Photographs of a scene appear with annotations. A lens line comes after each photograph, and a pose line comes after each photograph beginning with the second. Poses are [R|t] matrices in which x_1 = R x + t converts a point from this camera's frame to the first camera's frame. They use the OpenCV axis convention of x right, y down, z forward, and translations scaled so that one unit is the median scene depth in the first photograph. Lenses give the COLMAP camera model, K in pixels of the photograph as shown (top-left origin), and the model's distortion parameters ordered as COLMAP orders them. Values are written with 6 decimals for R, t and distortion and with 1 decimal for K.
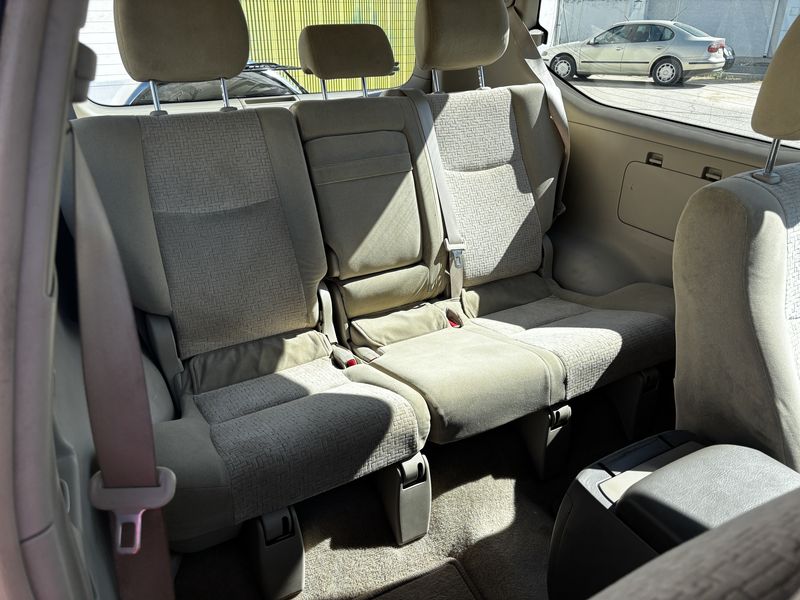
lens RADIAL K [[605.5, 0, 399.7], [0, 605.5, 297.0], [0, 0, 1]] dist [0.051656, -0.055429]
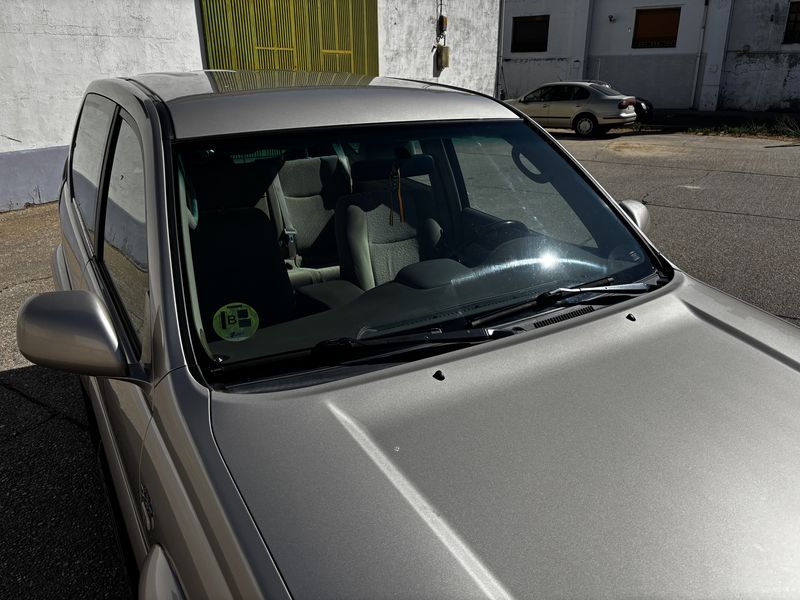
lens RADIAL K [[608.2, 0, 400.0], [0, 608.2, 300.0], [0, 0, 1]] dist [0.030739, -0.031225]
pose [[0.999386, -0.016519, 0.030903, 0.045515], [0.018564, 0.997575, -0.067077, 0.033611], [-0.029720, 0.067610, 0.997269, -0.123196]]
